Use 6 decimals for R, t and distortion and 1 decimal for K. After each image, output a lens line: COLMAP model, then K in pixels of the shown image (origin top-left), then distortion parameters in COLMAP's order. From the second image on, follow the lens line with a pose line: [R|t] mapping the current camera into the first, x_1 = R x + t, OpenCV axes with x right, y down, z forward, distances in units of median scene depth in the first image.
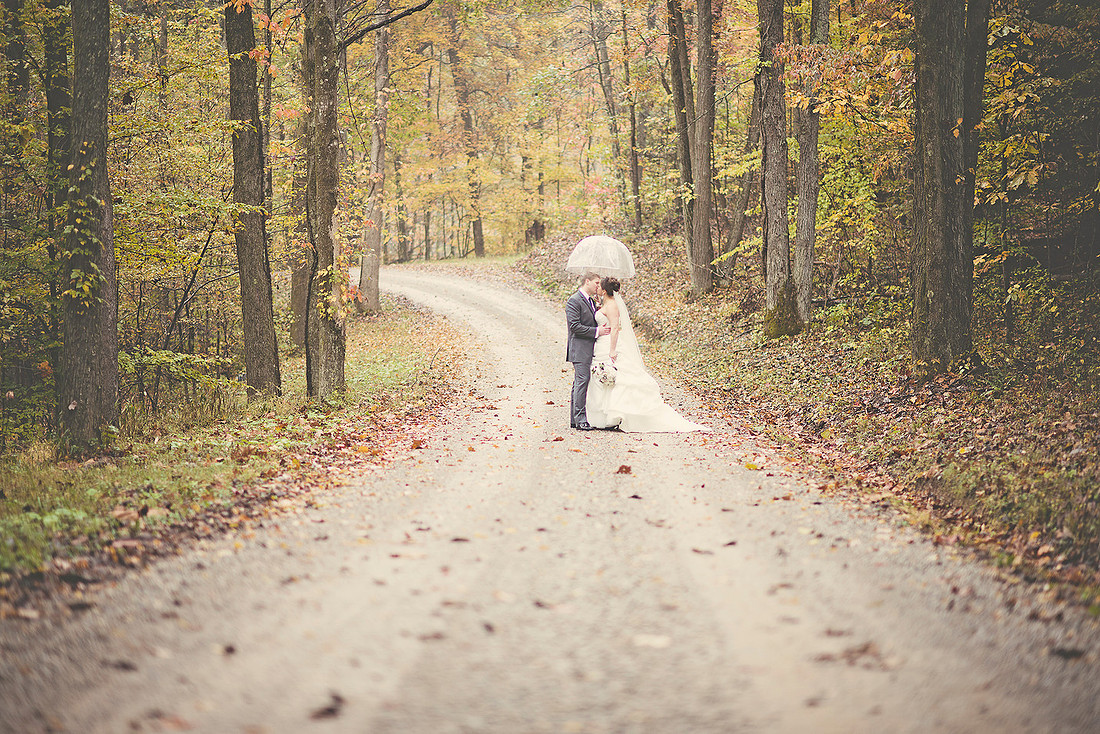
lens RADIAL K [[2651.2, 0, 550.3], [0, 2651.2, 367.4], [0, 0, 1]] dist [-0.111137, 0.000000]
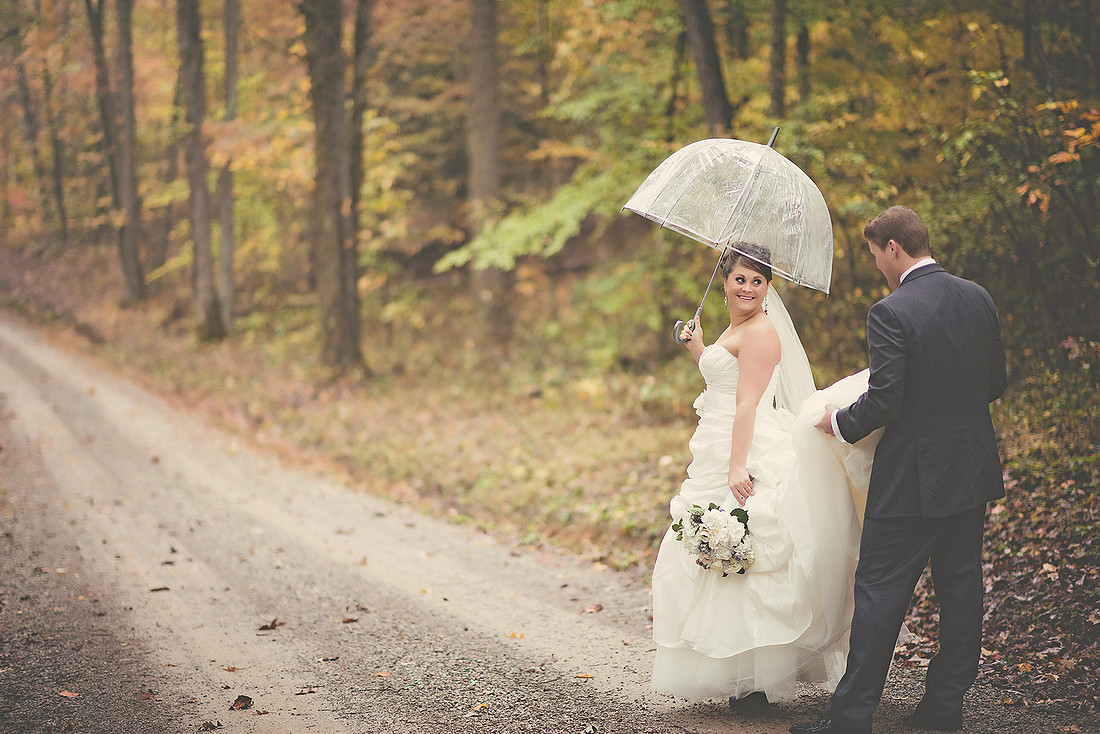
lens RADIAL K [[2651.2, 0, 549.9], [0, 2651.2, 367.2], [0, 0, 1]] dist [-0.111137, 0.000000]
pose [[0.972498, -0.047410, 0.228035, -0.044508], [0.044436, 0.998847, 0.018162, -0.015598], [-0.228633, -0.007530, 0.973484, -0.270030]]
